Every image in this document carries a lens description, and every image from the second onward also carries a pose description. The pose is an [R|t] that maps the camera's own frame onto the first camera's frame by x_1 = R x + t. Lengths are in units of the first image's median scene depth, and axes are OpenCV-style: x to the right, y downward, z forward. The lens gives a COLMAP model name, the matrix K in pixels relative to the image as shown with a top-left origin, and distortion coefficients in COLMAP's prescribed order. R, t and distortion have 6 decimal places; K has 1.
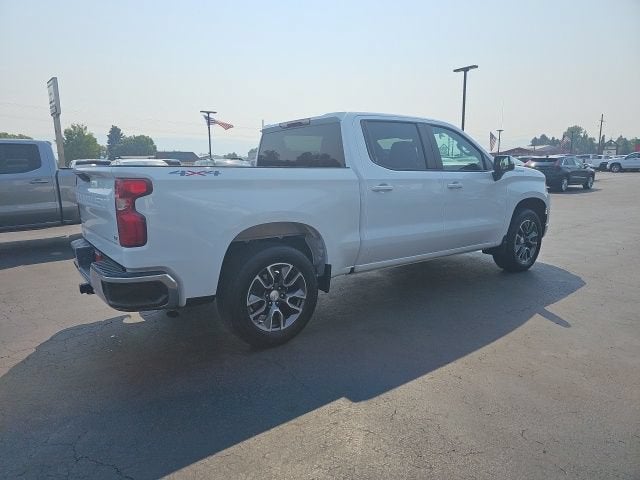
lens RADIAL K [[421.9, 0, 313.6], [0, 421.9, 236.9], [0, 0, 1]] dist [0.063406, -0.052294]
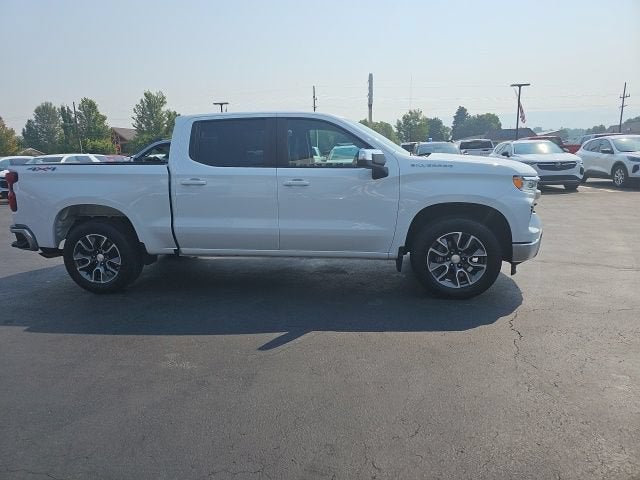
lens RADIAL K [[421.9, 0, 311.8], [0, 421.9, 228.0], [0, 0, 1]] dist [0.063406, -0.052294]
pose [[0.711942, 0.116097, -0.692575, 1.185767], [-0.096097, 0.993068, 0.067684, -0.103510], [0.695632, 0.018367, 0.718164, 0.419284]]
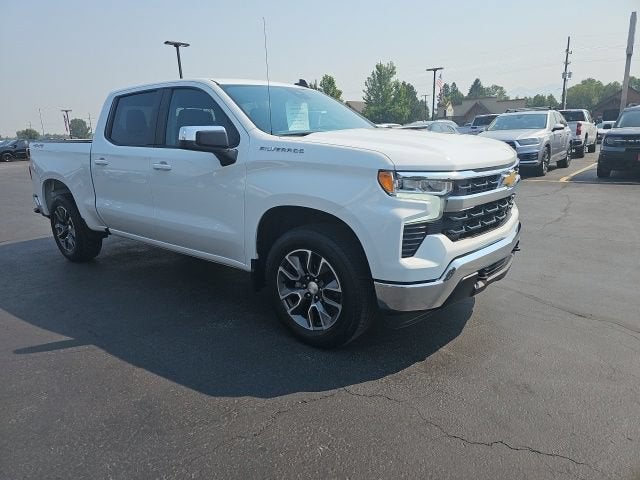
lens RADIAL K [[421.9, 0, 311.4], [0, 421.9, 234.7], [0, 0, 1]] dist [0.063406, -0.052294]
pose [[0.251993, 0.231907, -0.939531, 1.375716], [-0.122516, 0.970695, 0.206739, -0.228863], [0.959942, 0.063011, 0.273021, 1.239651]]
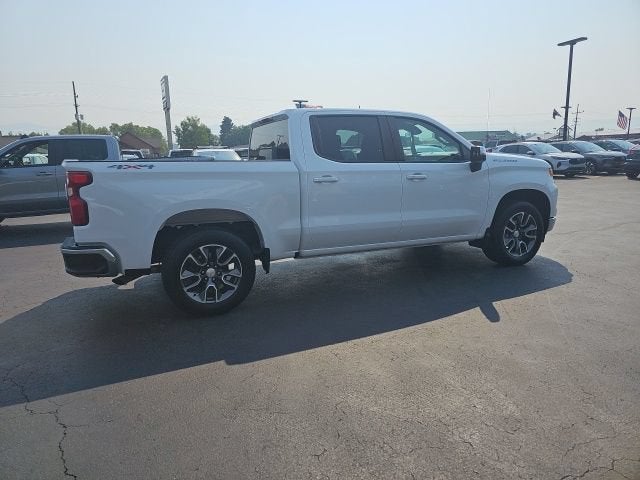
lens RADIAL K [[421.9, 0, 312.6], [0, 421.9, 231.6], [0, 0, 1]] dist [0.063406, -0.052294]
pose [[0.971751, 0.035174, -0.233372, 0.388407], [-0.030488, 0.999255, 0.023661, -0.007603], [0.234030, -0.015878, 0.972100, -0.049465]]
